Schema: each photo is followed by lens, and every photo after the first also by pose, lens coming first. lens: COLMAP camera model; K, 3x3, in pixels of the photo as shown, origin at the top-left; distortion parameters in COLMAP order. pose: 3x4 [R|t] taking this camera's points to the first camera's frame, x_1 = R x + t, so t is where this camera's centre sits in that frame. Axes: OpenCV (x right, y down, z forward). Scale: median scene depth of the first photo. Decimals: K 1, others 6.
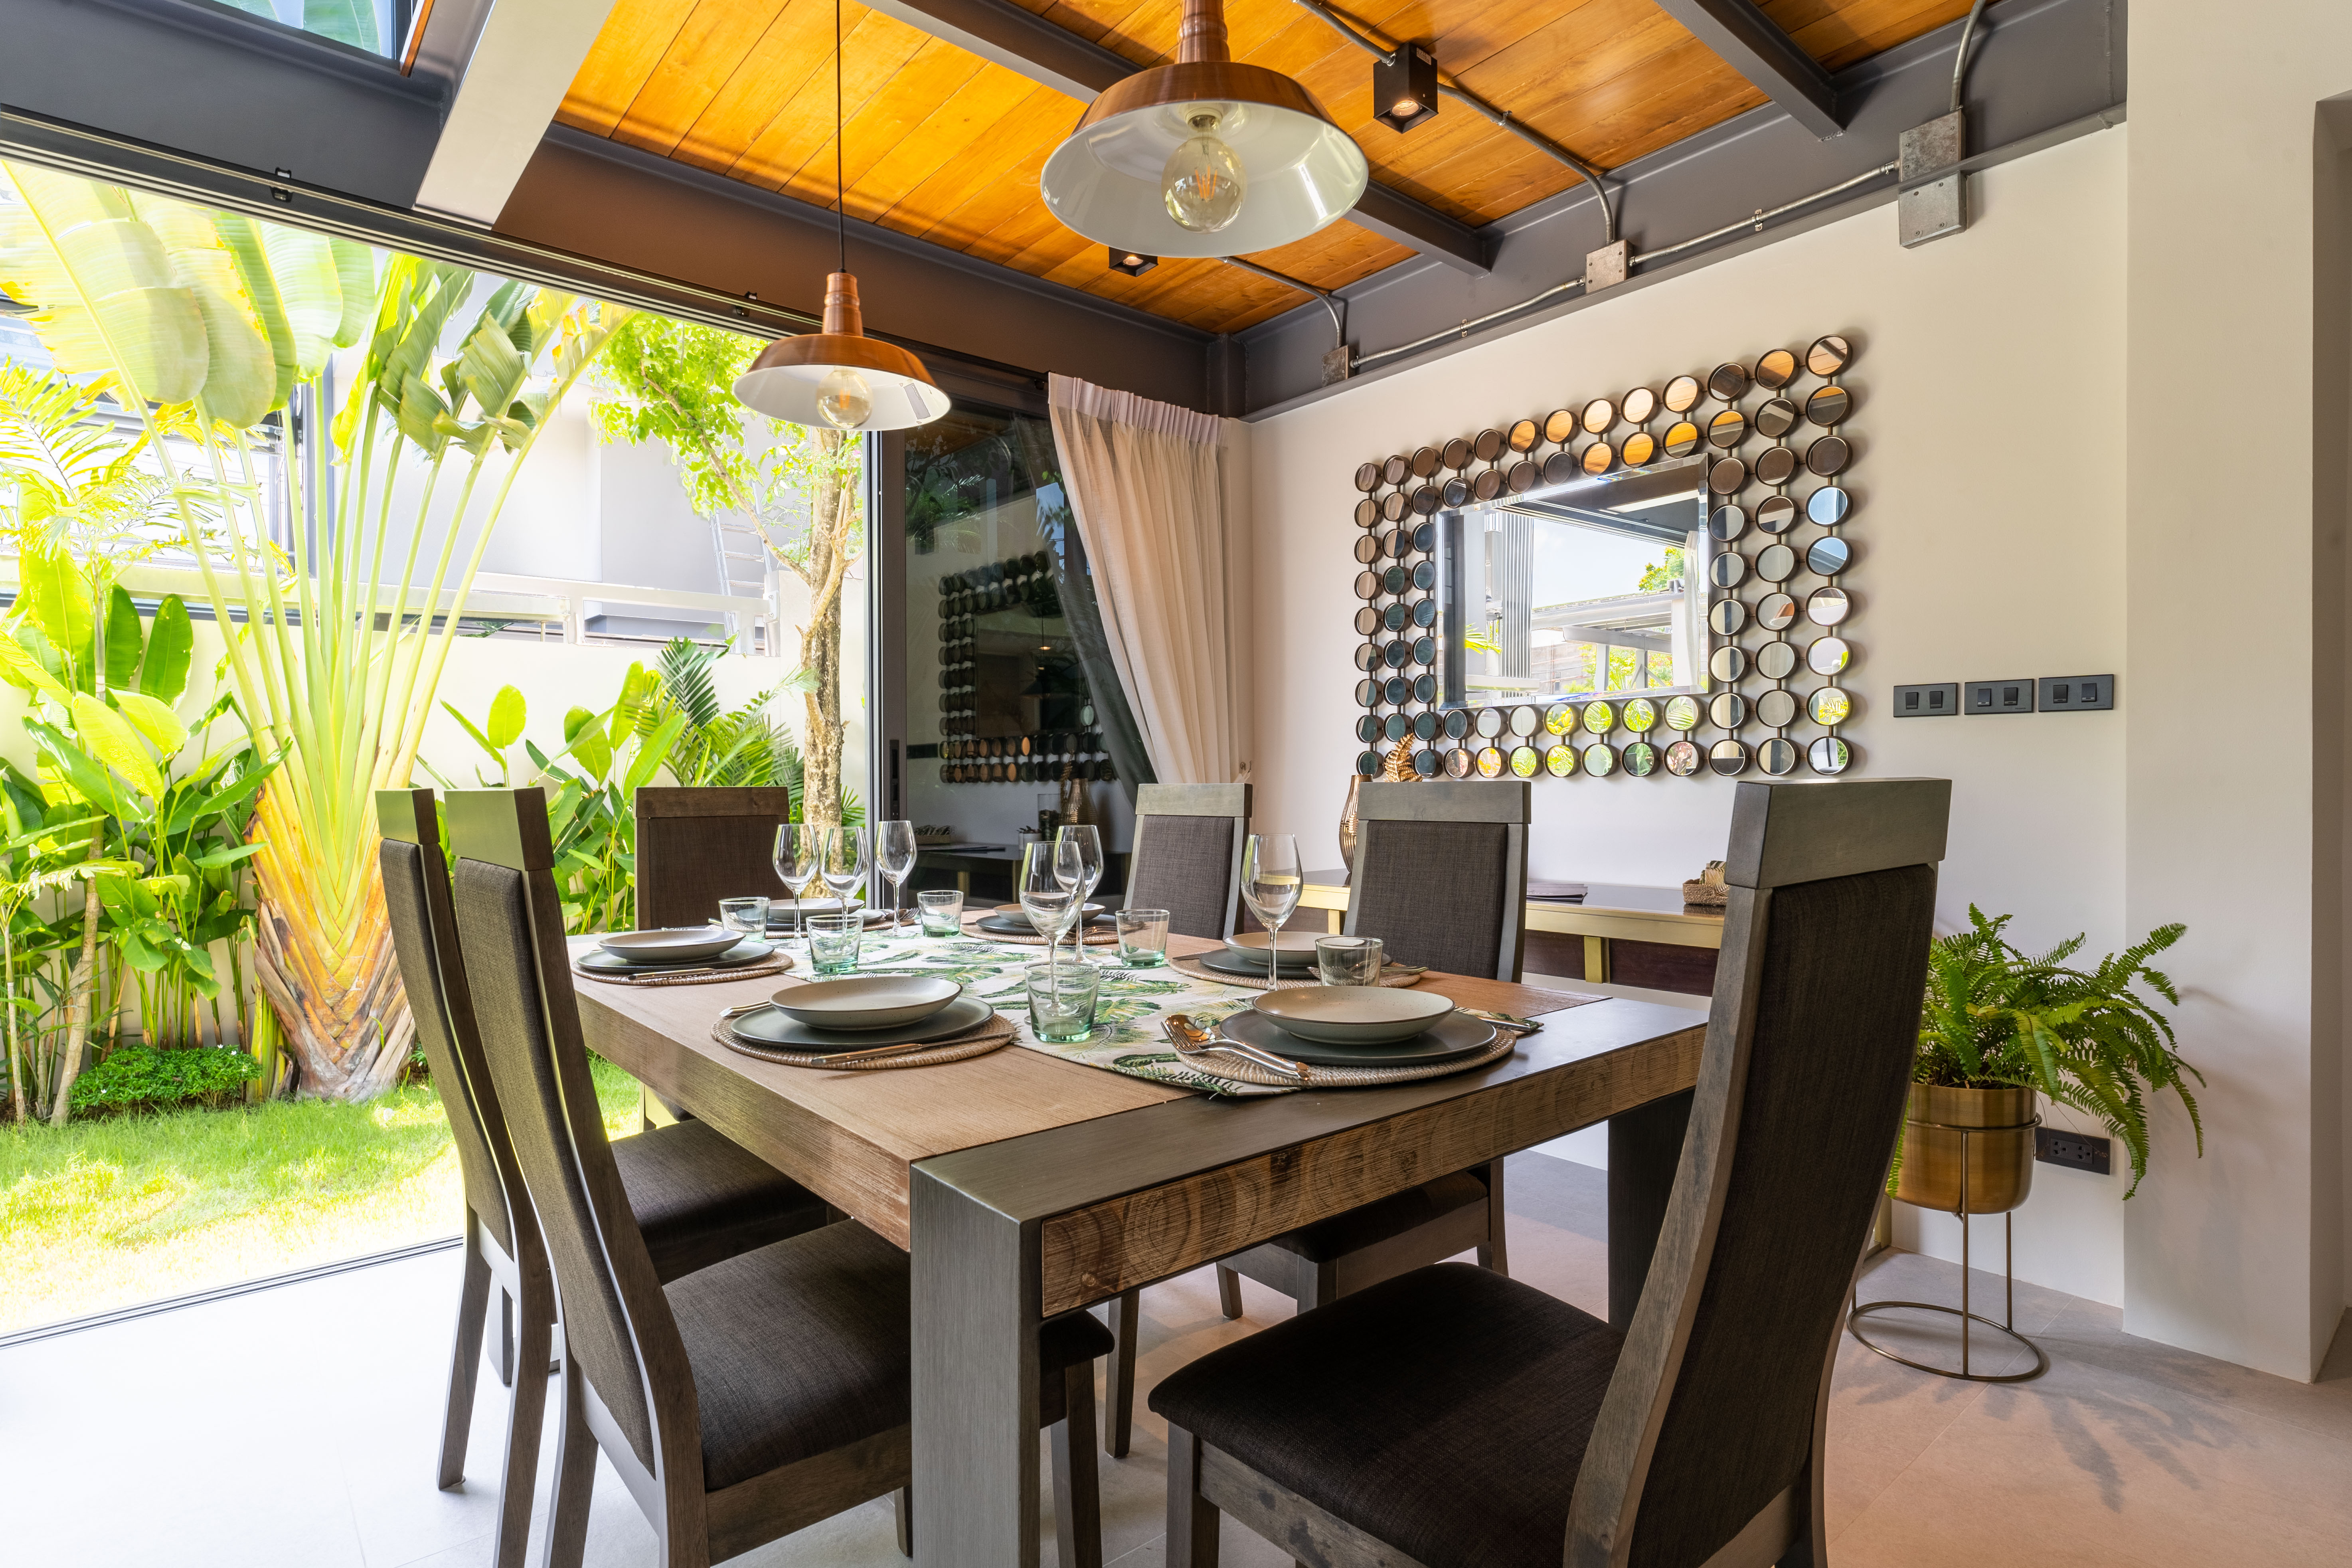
lens RADIAL K [[1183.4, 0, 1176.0], [0, 1183.4, 784.0], [0, 0, 1]] dist [0.000337, -0.000824]
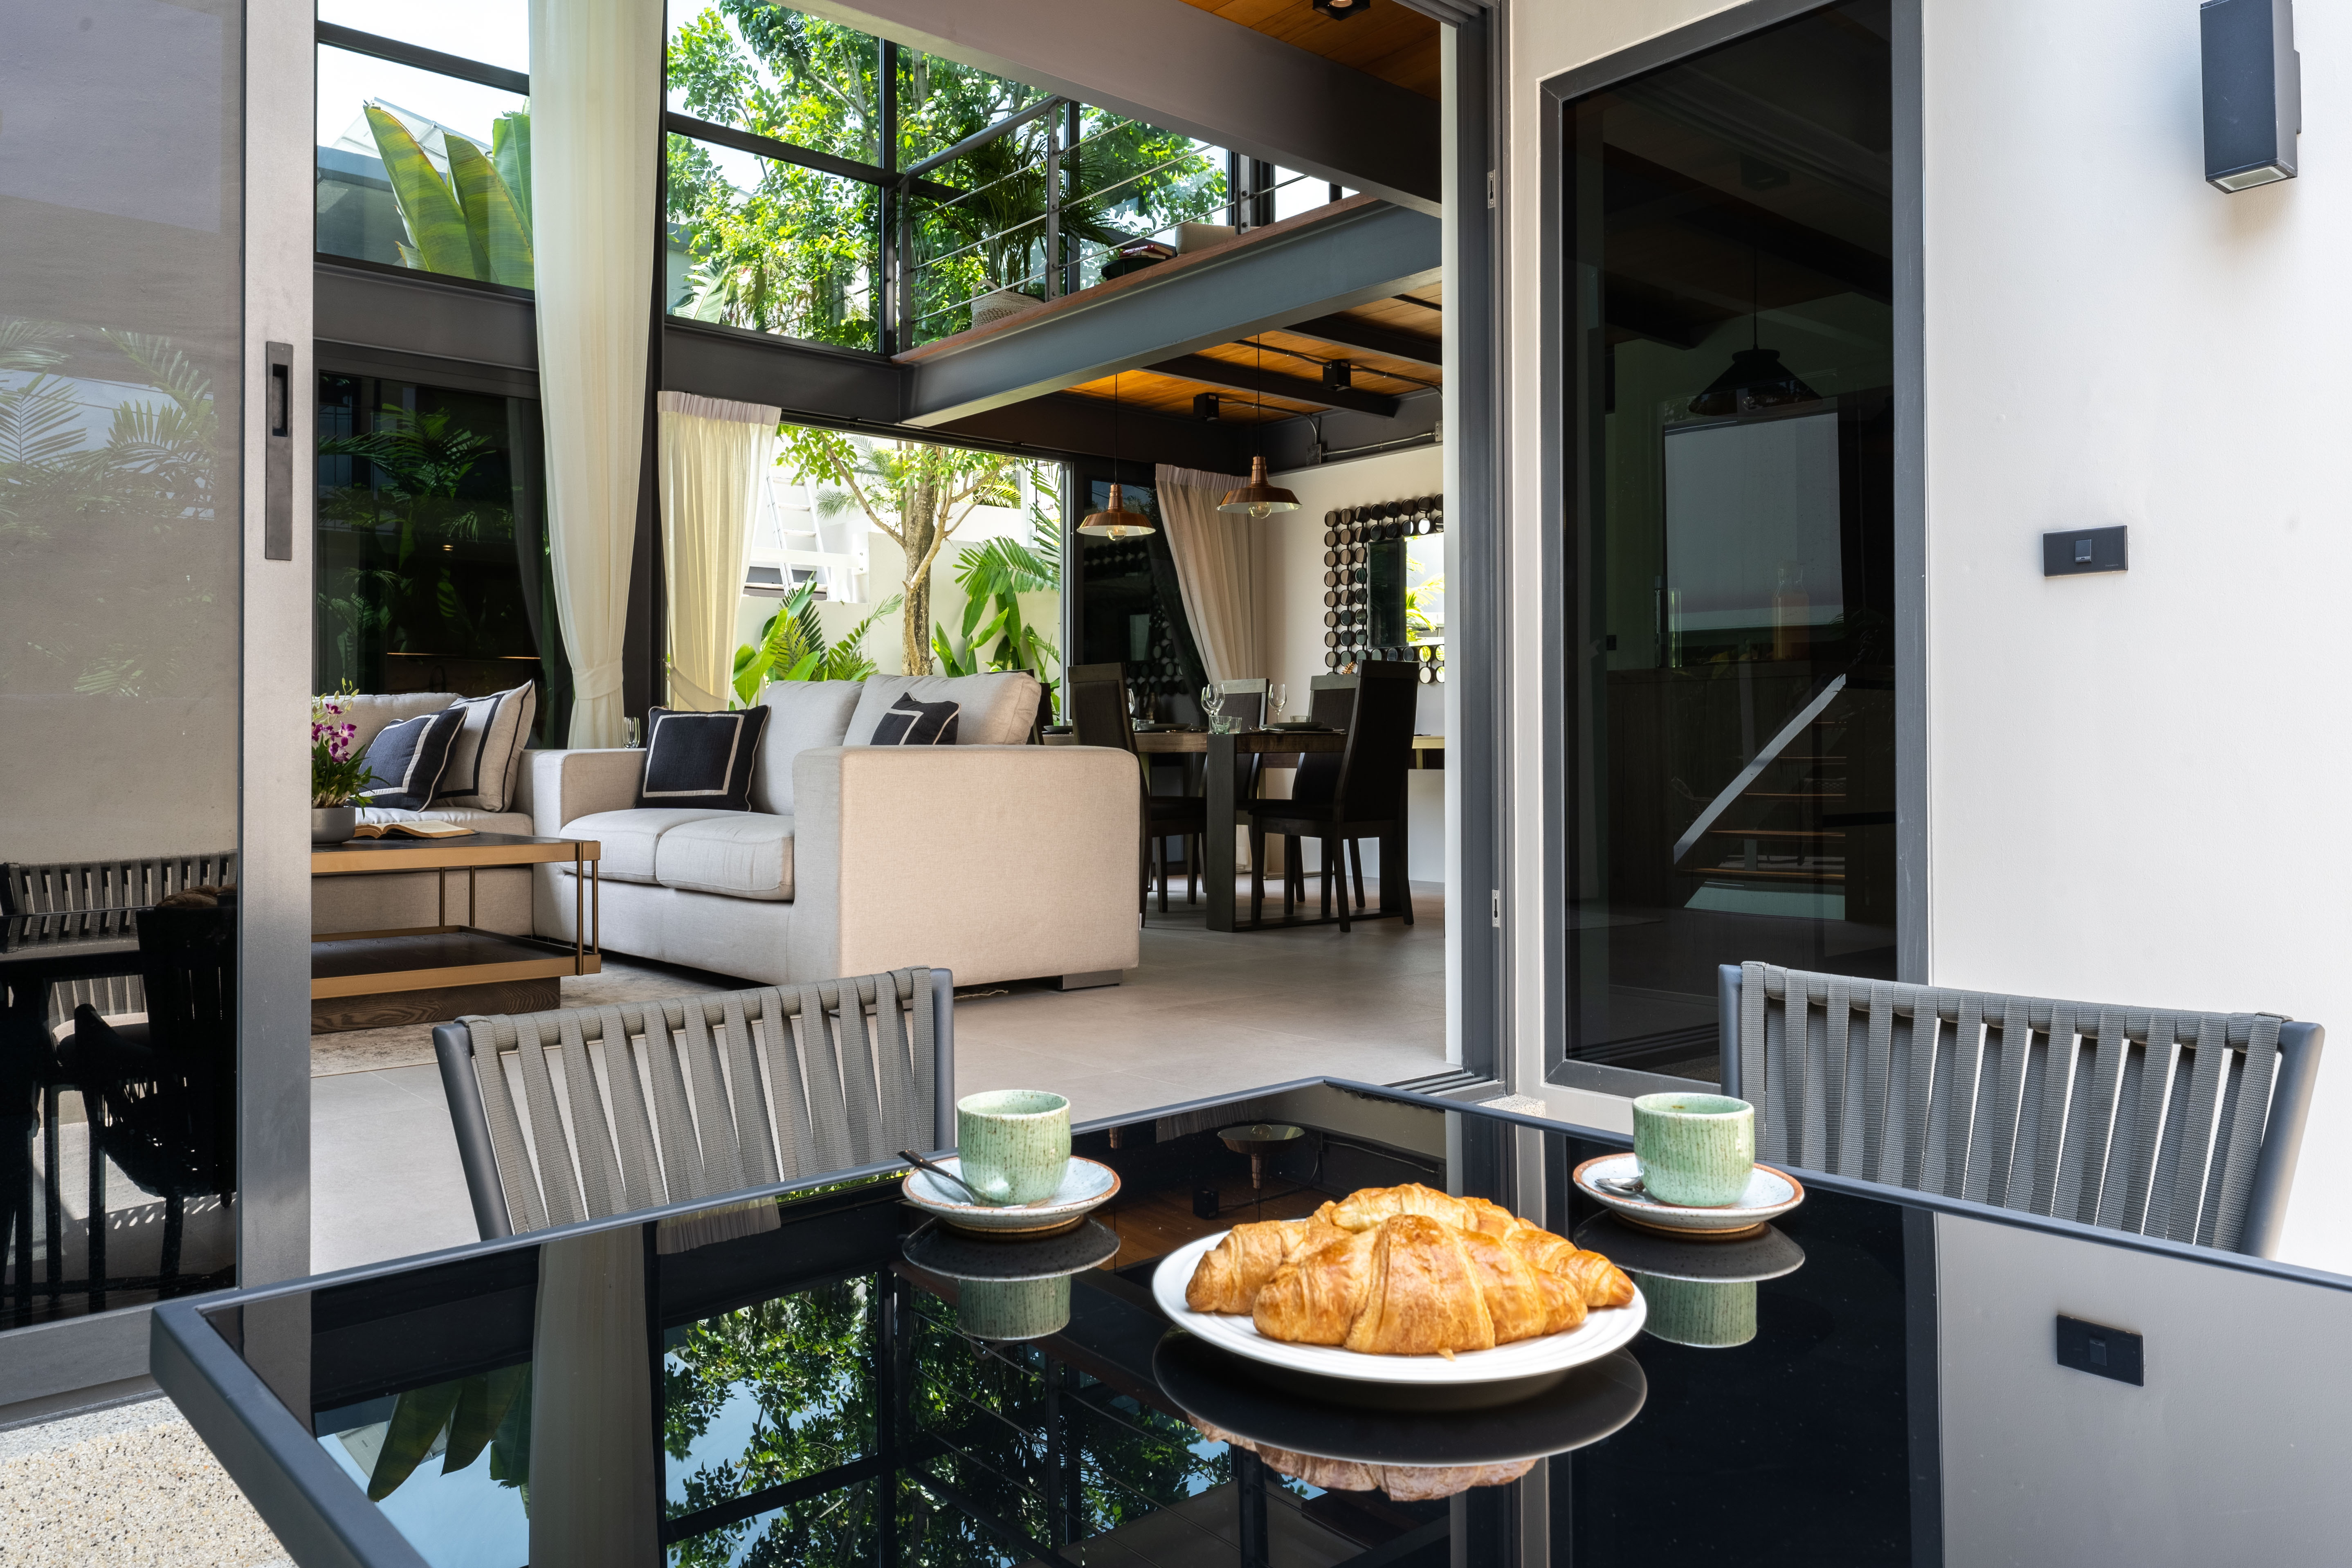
lens RADIAL K [[1629.2, 0, 1168.9], [0, 1629.2, 734.1], [0, 0, 1]] dist [-0.006326, -0.001525]
pose [[0.999798, 0.006378, 0.019083, -0.116447], [-0.006043, 0.999828, -0.017535, 0.100070], [-0.019191, 0.017416, 0.999664, -1.315115]]
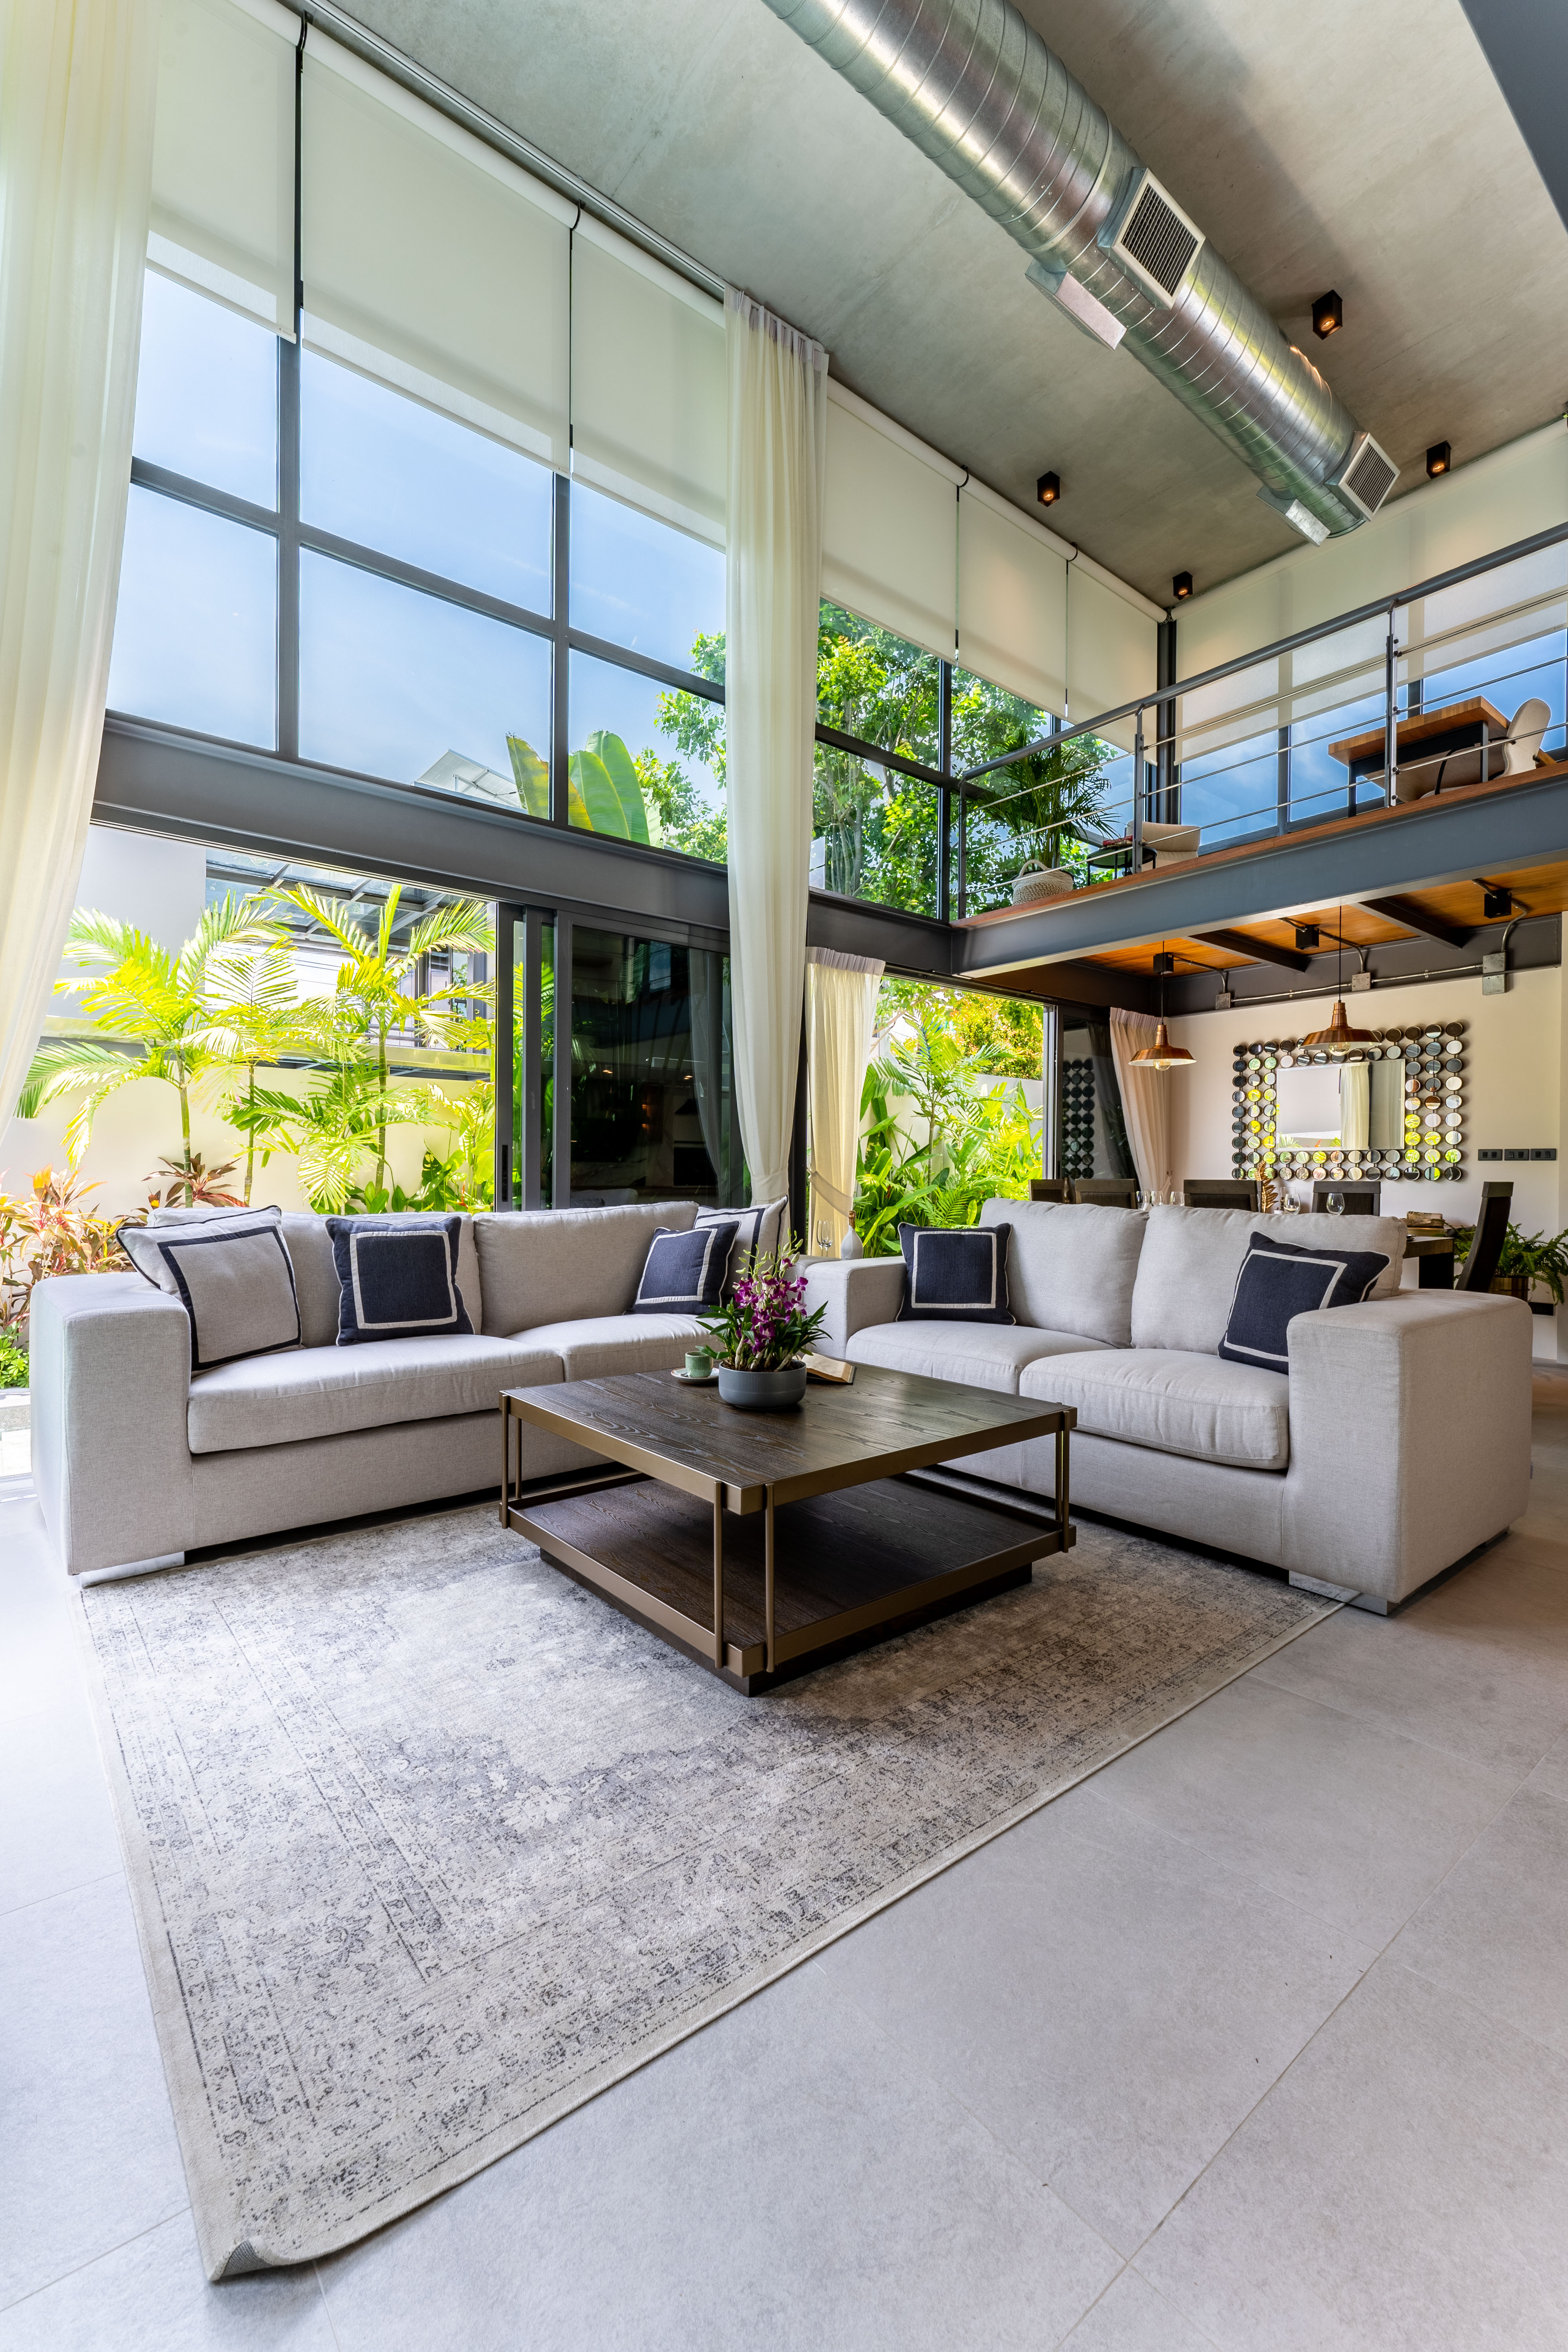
lens RADIAL K [[980.2, 0, 784.0], [0, 980.2, 1176.0], [0, 0, 1]] dist [-0.000788, -0.000247]
pose [[0.999797, 0.018092, -0.008826, -0.649380], [-0.018153, 0.999812, -0.006870, 0.016772], [0.008700, 0.007029, 0.999937, -0.854631]]
